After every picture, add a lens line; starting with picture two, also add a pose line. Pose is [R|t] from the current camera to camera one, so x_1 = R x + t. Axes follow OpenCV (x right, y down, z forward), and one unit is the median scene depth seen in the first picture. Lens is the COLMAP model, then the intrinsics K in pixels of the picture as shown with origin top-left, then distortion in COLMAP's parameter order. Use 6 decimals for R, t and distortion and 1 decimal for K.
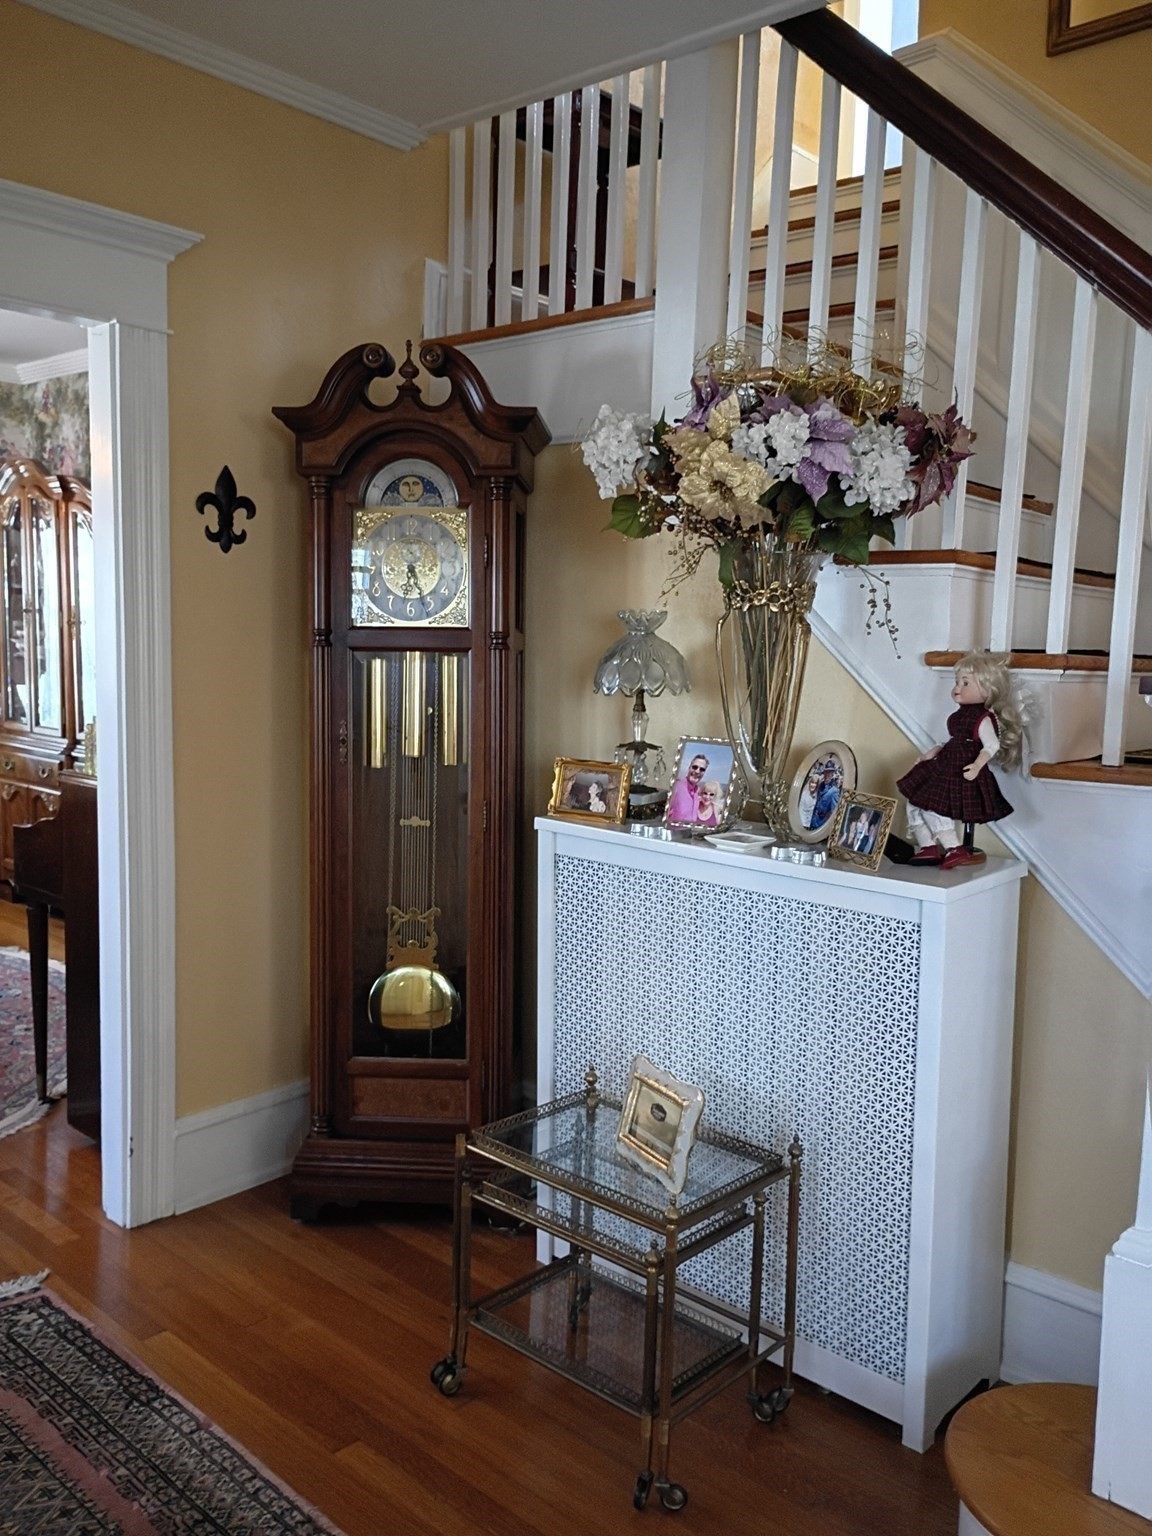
lens RADIAL K [[1272.4, 0, 581.1], [0, 1272.4, 763.3], [0, 0, 1]] dist [0.059692, -0.074069]
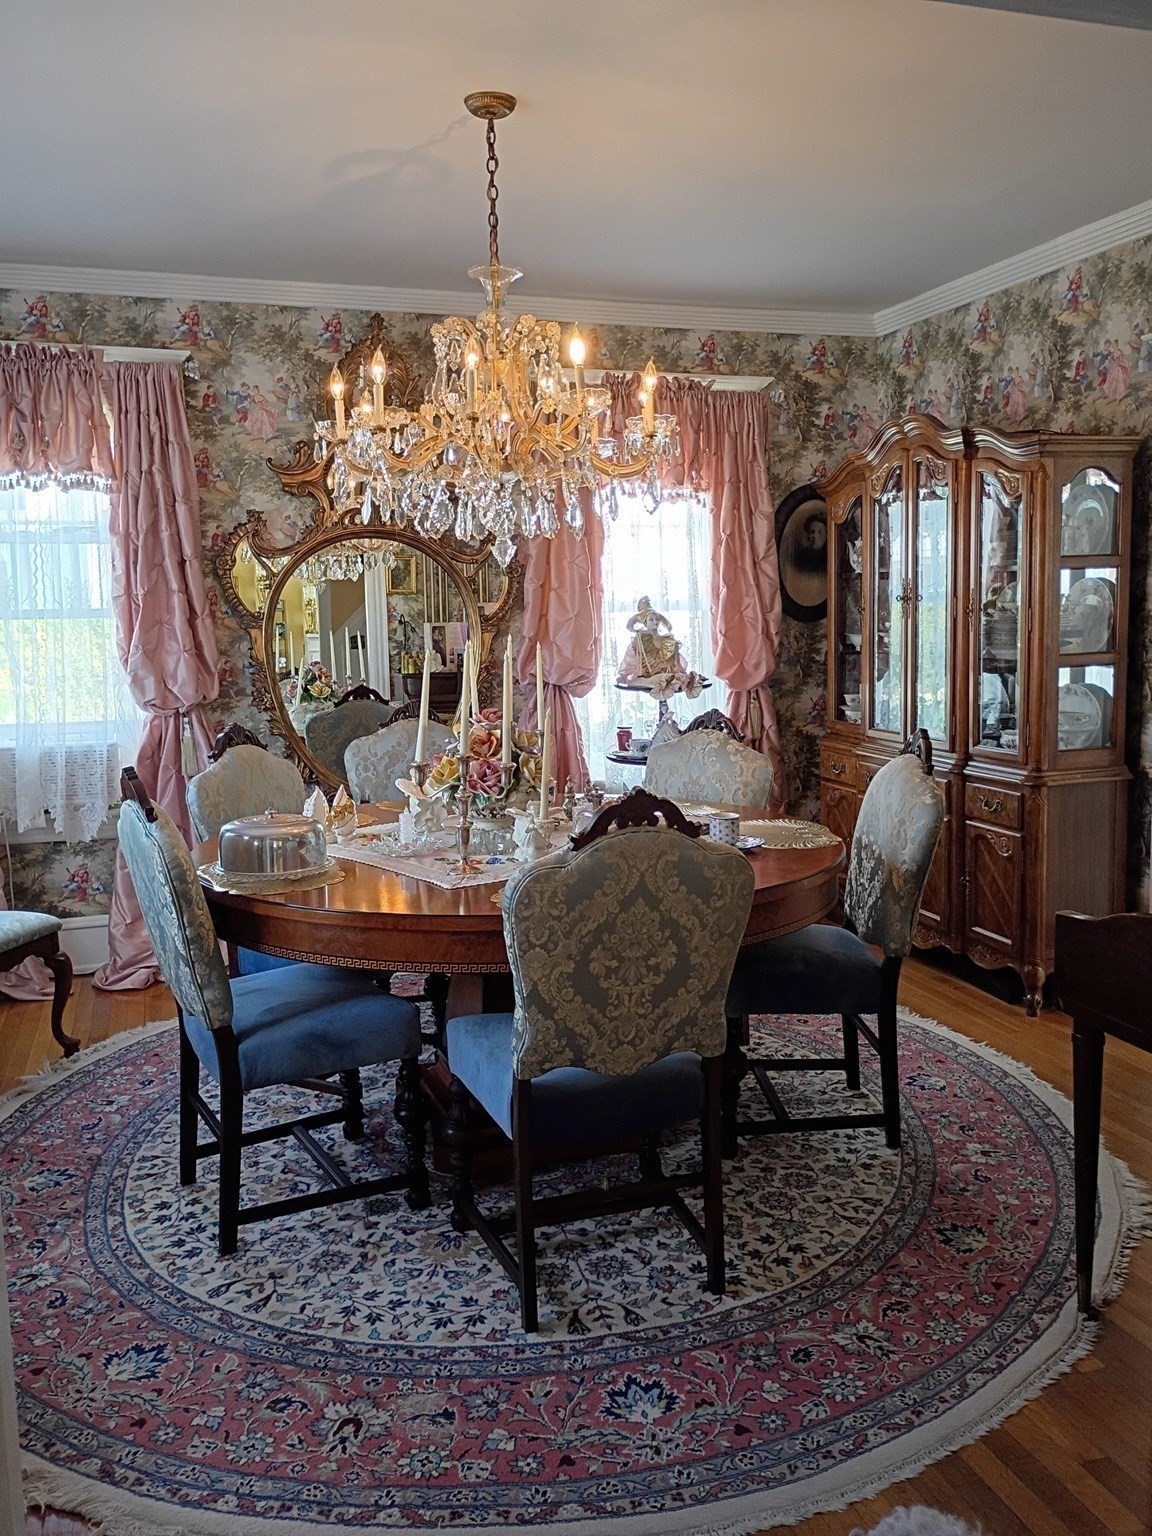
lens RADIAL K [[1272.4, 0, 581.1], [0, 1272.4, 763.3], [0, 0, 1]] dist [0.059692, -0.074069]
pose [[0.867870, 0.019961, -0.496390, -0.093461], [-0.012632, 0.999756, 0.018117, -0.011310], [0.496630, -0.009453, 0.867911, 0.081091]]
